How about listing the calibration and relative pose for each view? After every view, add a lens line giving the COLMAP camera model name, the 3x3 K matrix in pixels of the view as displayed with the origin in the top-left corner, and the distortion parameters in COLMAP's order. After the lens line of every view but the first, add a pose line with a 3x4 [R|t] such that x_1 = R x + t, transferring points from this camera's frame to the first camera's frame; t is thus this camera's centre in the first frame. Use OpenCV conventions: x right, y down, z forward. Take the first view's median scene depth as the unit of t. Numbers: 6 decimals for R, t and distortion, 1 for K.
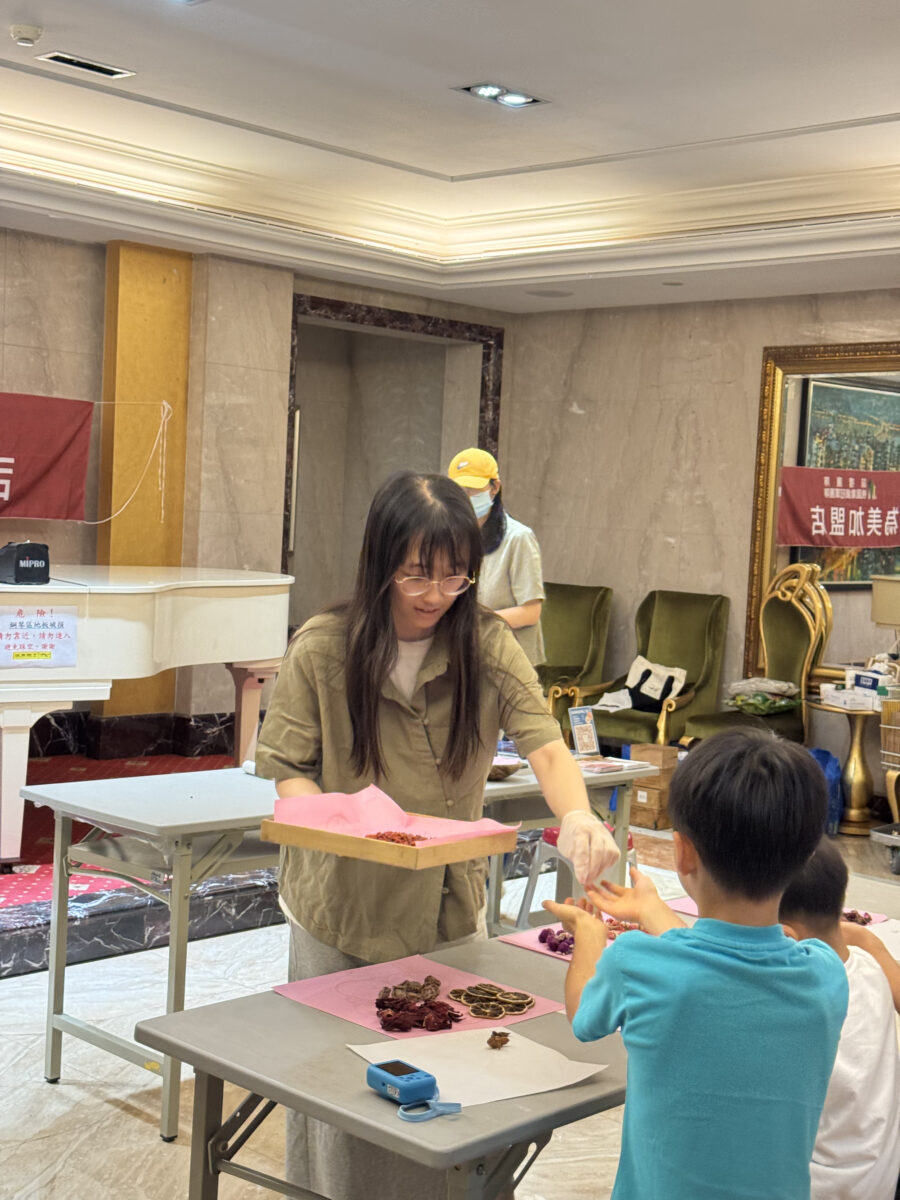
lens RADIAL K [[1626.2, 0, 450.0], [0, 1626.2, 600.0], [0, 0, 1]] dist [0.181802, -0.375203]
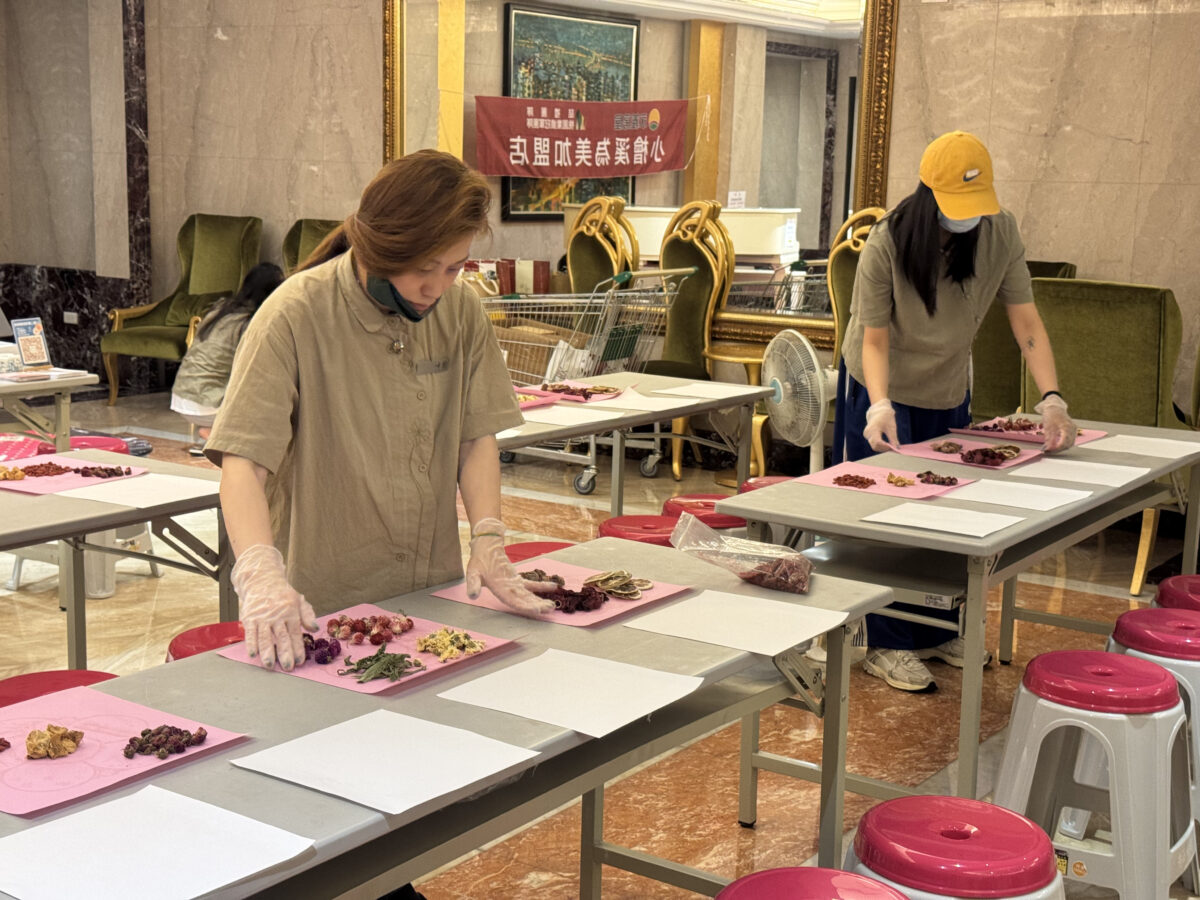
lens RADIAL K [[1626.2, 0, 576.2], [0, 1626.2, 457.9], [0, 0, 1]] dist [0.181802, -0.375203]
pose [[0.988311, -0.048572, 0.144505, 0.143327], [0.029804, 0.991155, 0.129318, 0.014931], [-0.149509, -0.123499, 0.981017, -0.048018]]
